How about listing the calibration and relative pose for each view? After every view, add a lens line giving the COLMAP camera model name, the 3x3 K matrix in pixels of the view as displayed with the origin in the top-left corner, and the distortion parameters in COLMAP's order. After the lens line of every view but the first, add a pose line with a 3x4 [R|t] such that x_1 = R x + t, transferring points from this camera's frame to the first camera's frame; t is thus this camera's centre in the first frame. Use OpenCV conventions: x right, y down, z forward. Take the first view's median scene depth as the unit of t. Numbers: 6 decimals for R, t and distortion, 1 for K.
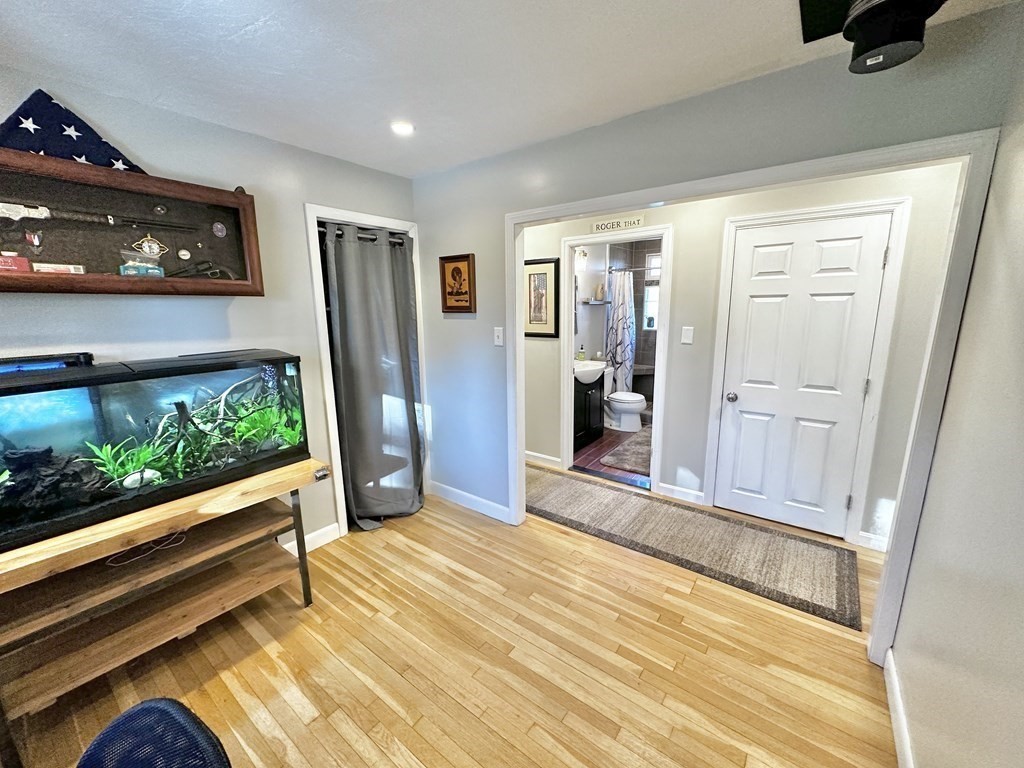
lens RADIAL K [[406.9, 0, 509.6], [0, 406.9, 384.3], [0, 0, 1]] dist [-0.001018, -0.000099]
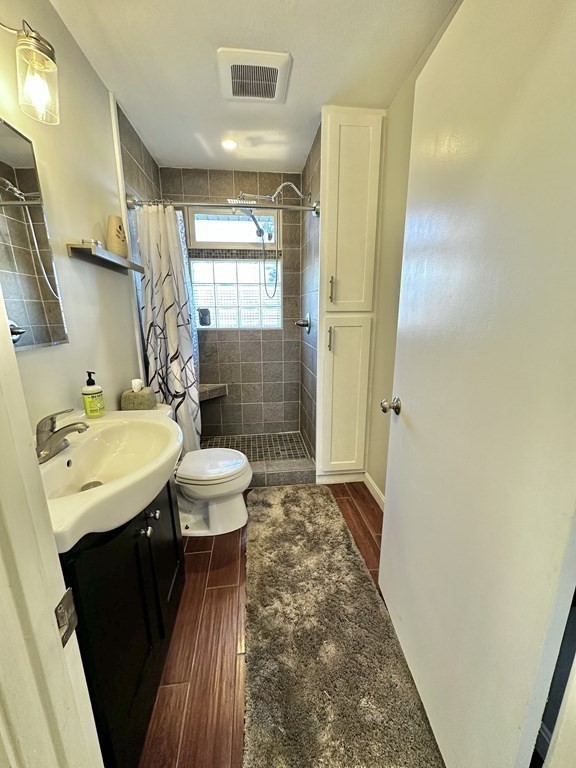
lens RADIAL K [[305.2, 0, 280.4], [0, 305.2, 389.3], [0, 0, 1]] dist [-0.001018, -0.000099]
pose [[0.721045, -0.148696, 0.676744, 0.240464], [0.127878, 0.988481, 0.080943, -0.169599], [-0.680985, 0.028178, 0.731755, 1.474545]]
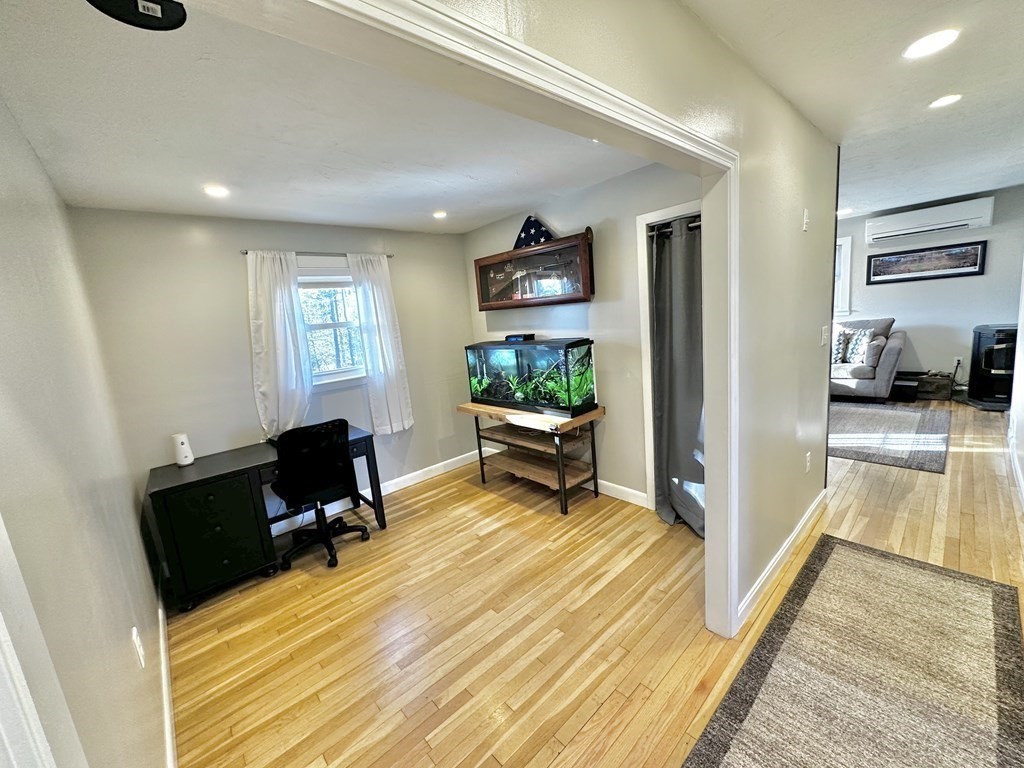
lens RADIAL K [[406.9, 0, 515.6], [0, 406.9, 387.6], [0, 0, 1]] dist [-0.001018, -0.000099]
pose [[-0.173411, 0.203331, -0.963631, 0.827161], [-0.097173, 0.970148, 0.222193, -0.204081], [0.980044, 0.132169, -0.148476, 0.946110]]
